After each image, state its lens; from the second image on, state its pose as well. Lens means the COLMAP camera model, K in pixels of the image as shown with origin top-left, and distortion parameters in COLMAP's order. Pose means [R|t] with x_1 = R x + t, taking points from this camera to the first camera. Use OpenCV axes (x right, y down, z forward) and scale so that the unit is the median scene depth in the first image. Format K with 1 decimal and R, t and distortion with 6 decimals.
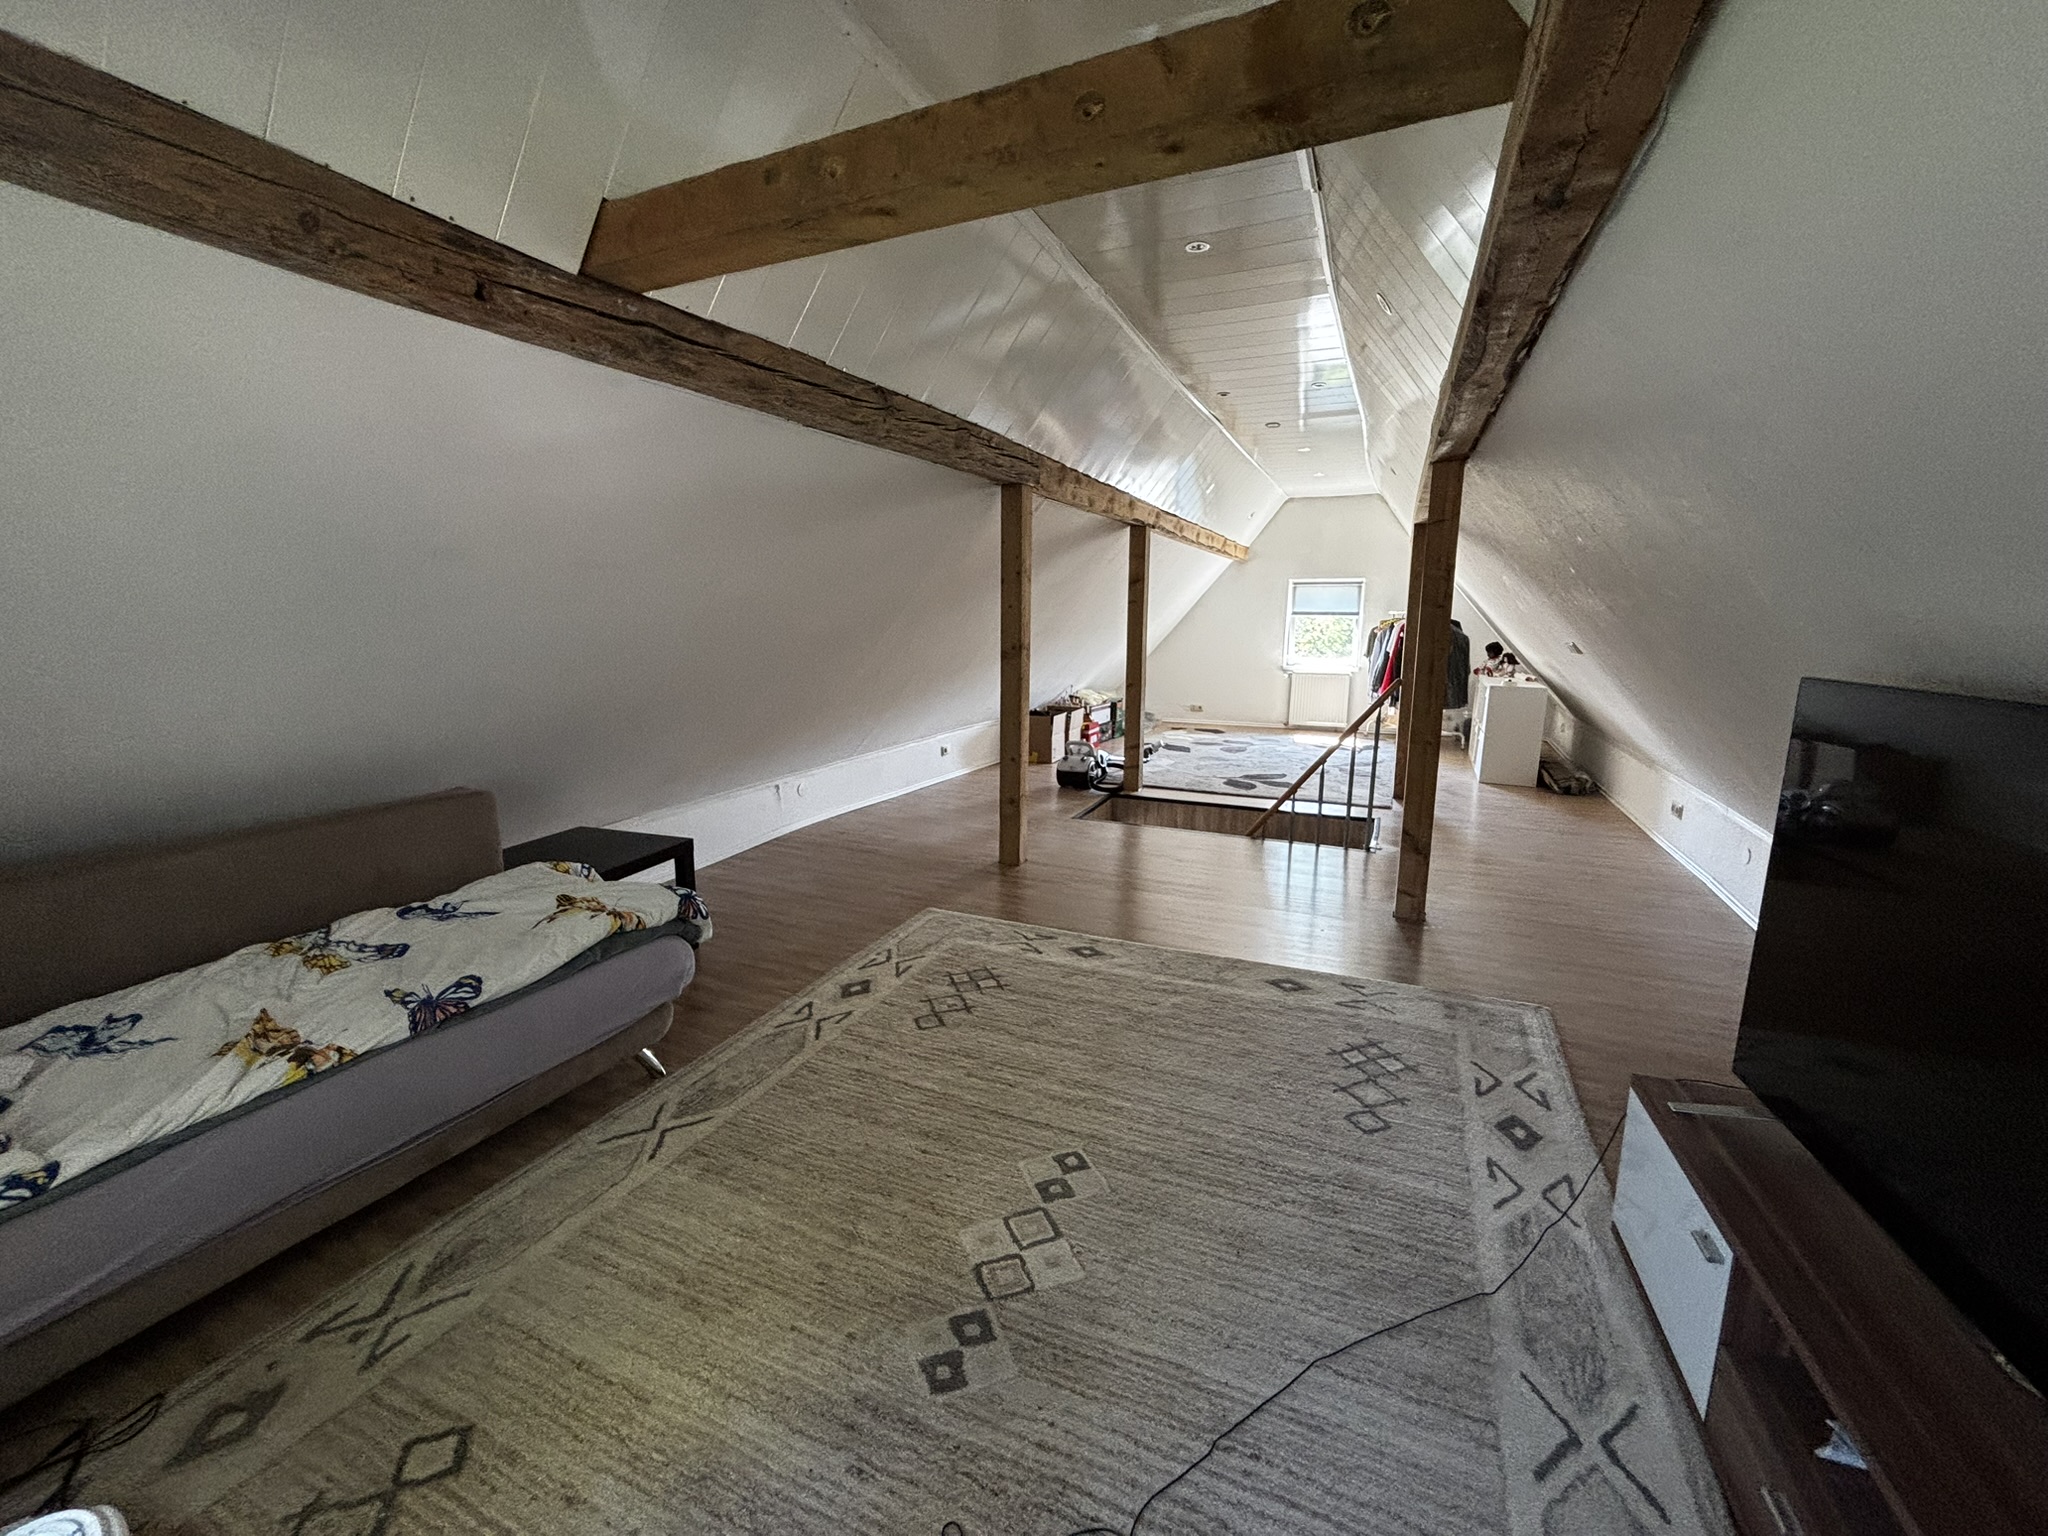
lens RADIAL K [[838.0, 0, 1007.7], [0, 838.0, 771.6], [0, 0, 1]] dist [0.001335, 0.000763]
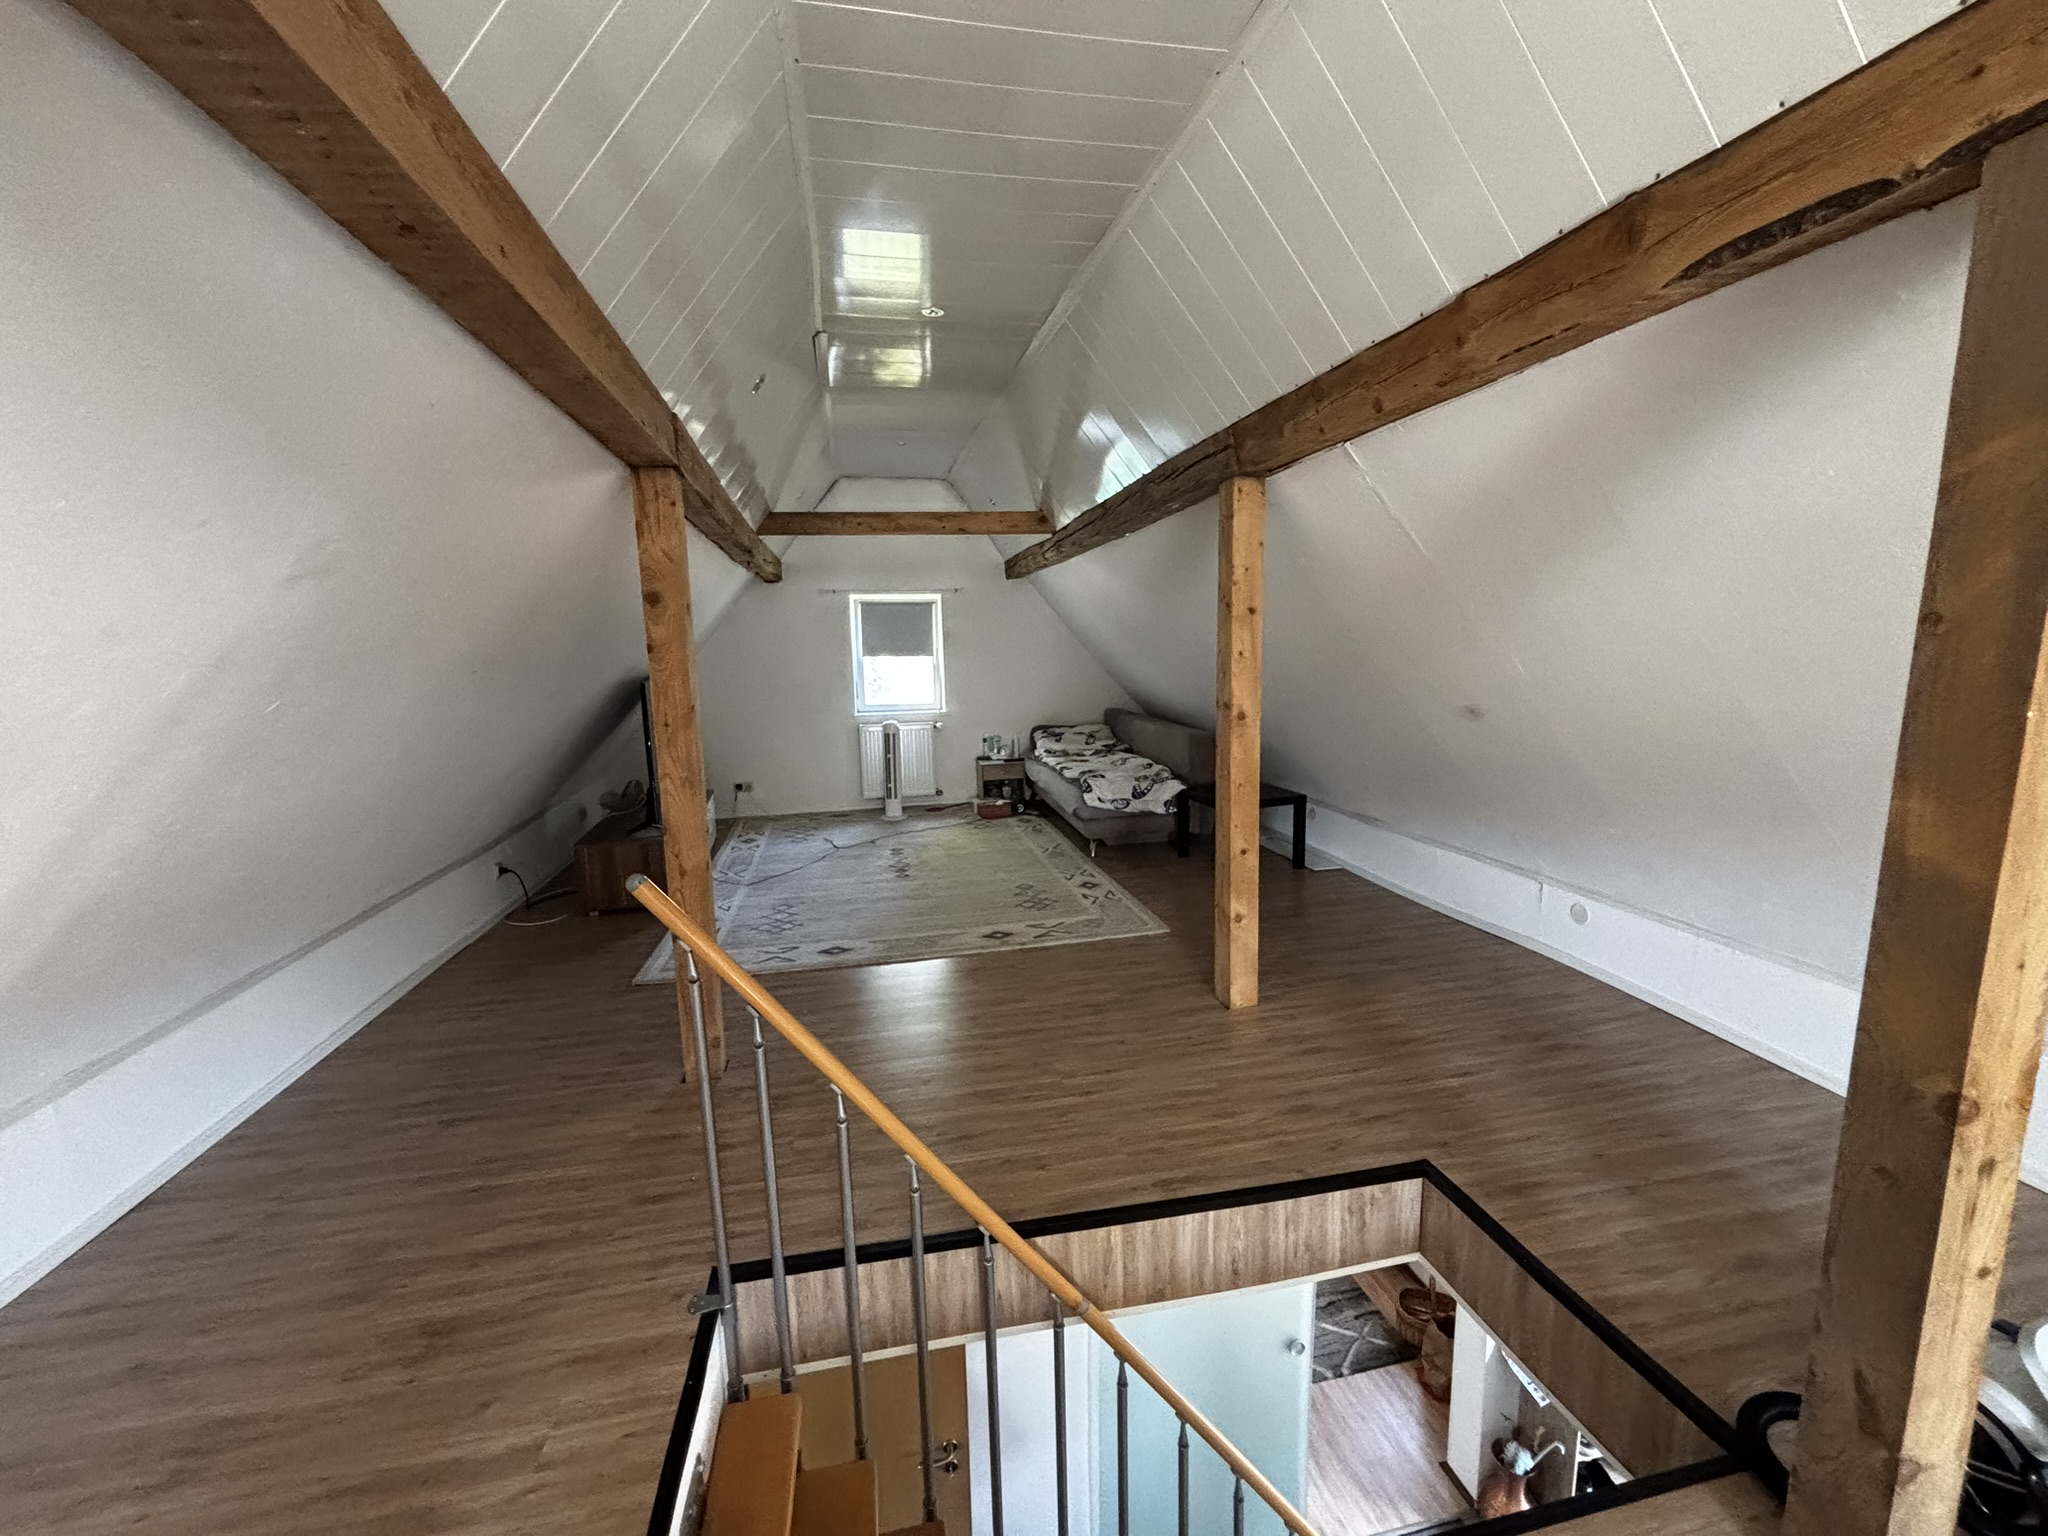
lens RADIAL K [[838.0, 0, 1028.7], [0, 838.0, 771.3], [0, 0, 1]] dist [0.001335, 0.000763]
pose [[-0.802413, 0.103063, -0.587802, 0.319951], [-0.097939, 0.948876, 0.300070, -0.160637], [0.588678, 0.298349, -0.751296, 0.800763]]
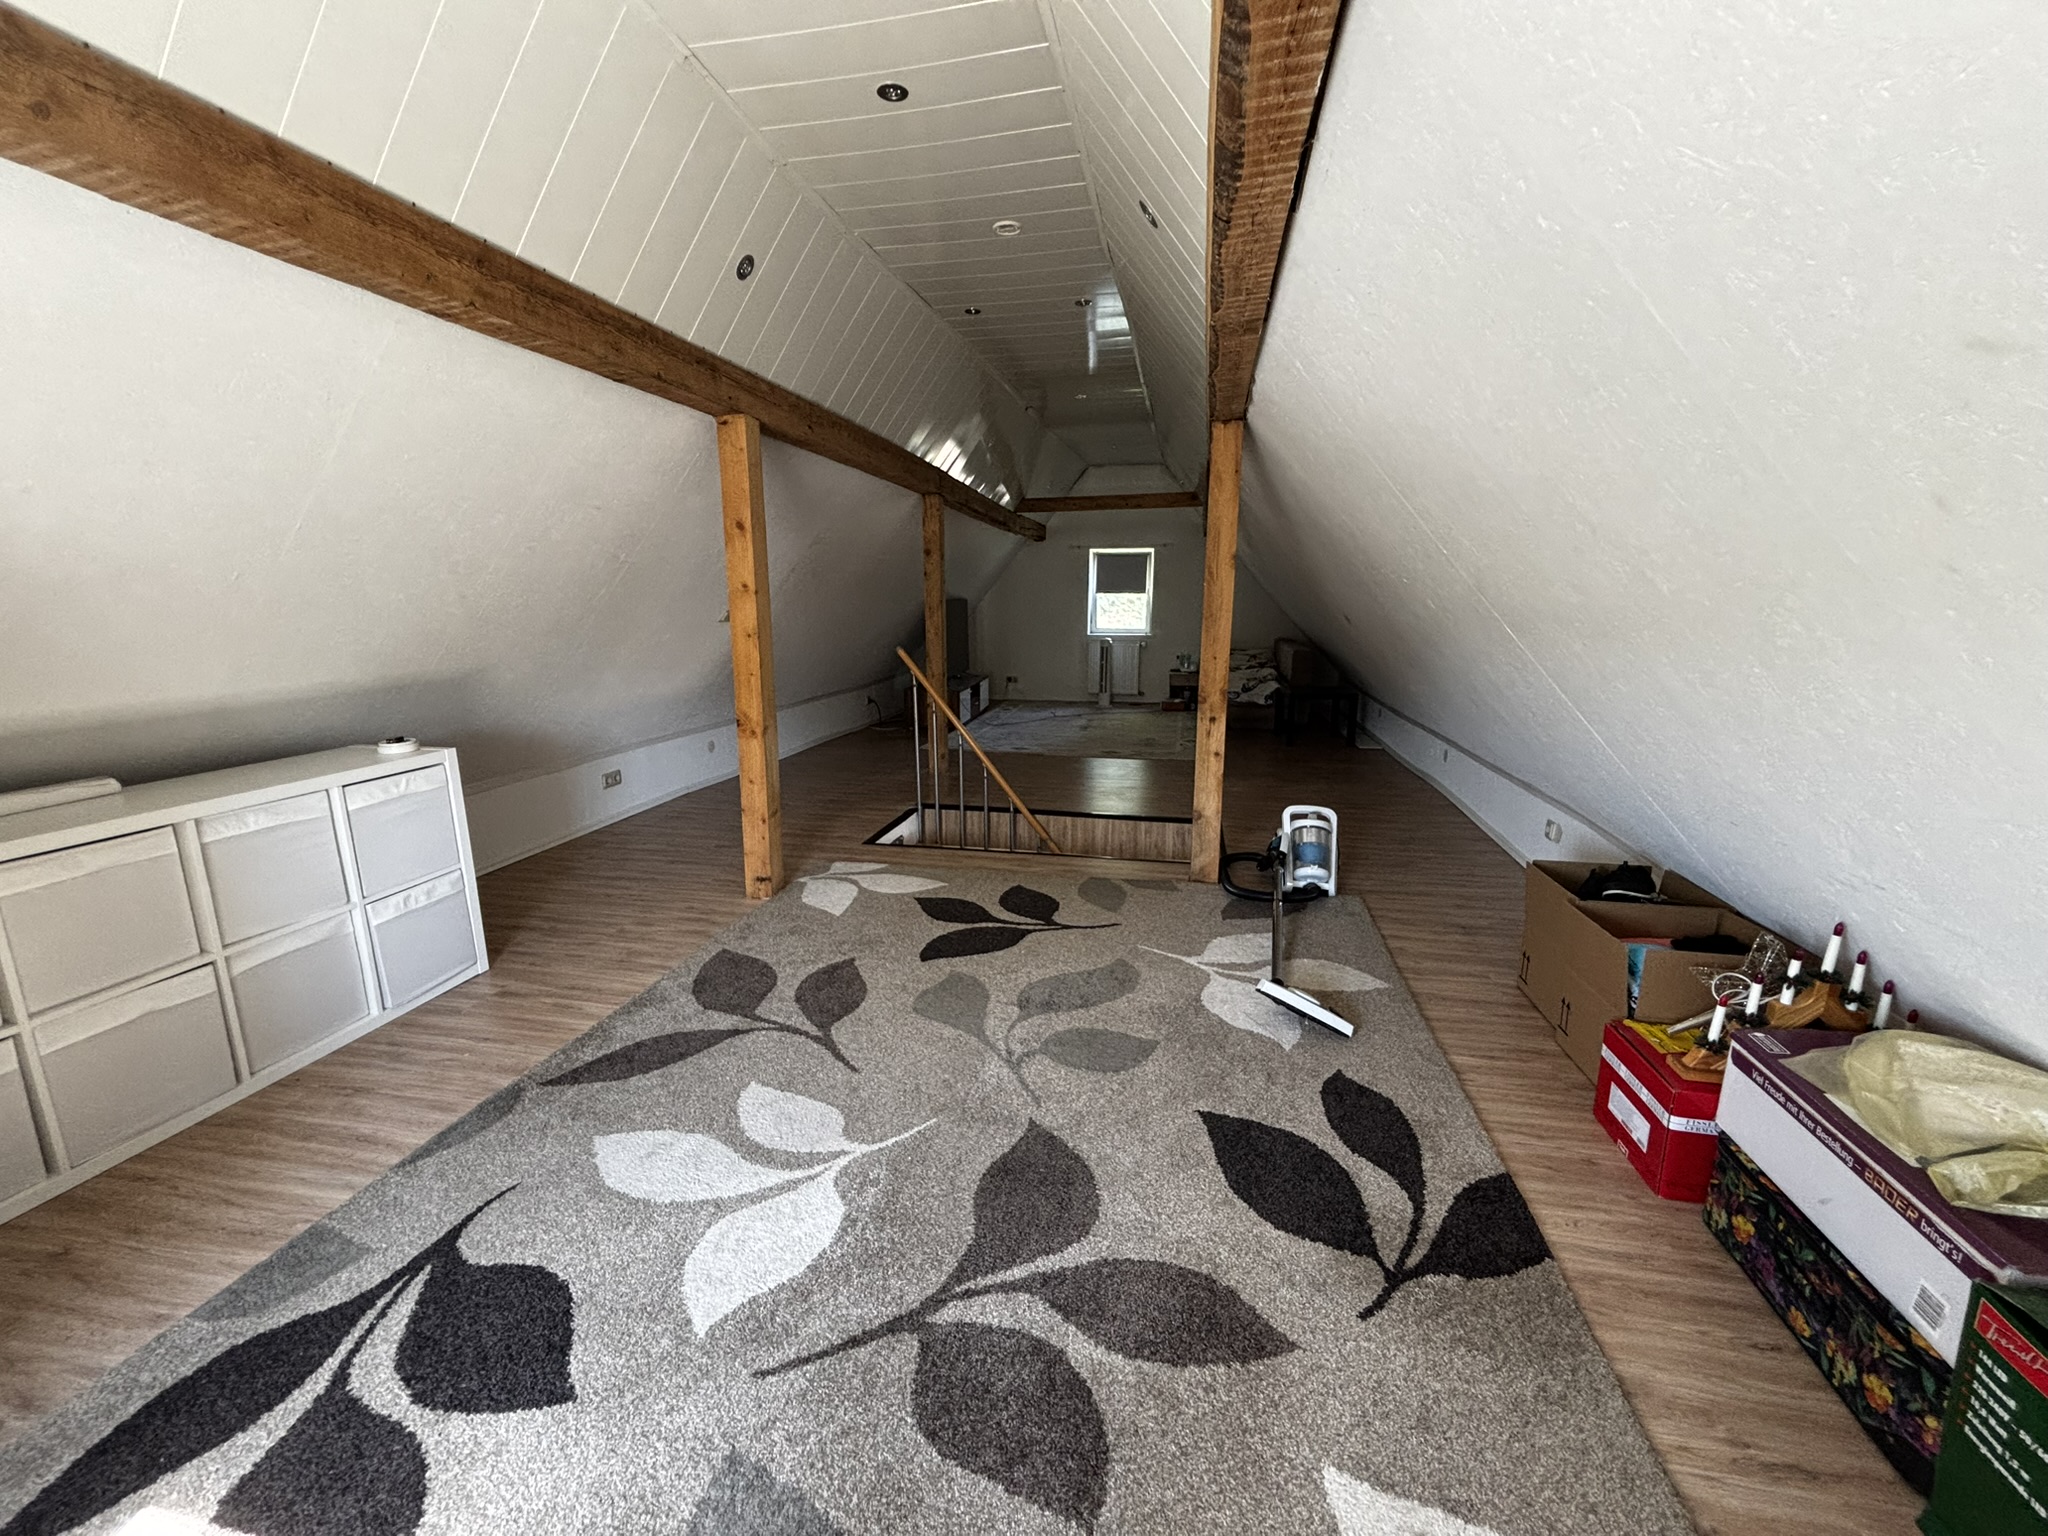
lens RADIAL K [[838.0, 0, 1006.4], [0, 838.0, 796.3], [0, 0, 1]] dist [0.001335, 0.000763]
pose [[-0.977505, 0.045015, -0.206053, 0.334366], [-0.043308, 0.913303, 0.404972, -0.219491], [0.206418, 0.404786, -0.890808, 1.220479]]
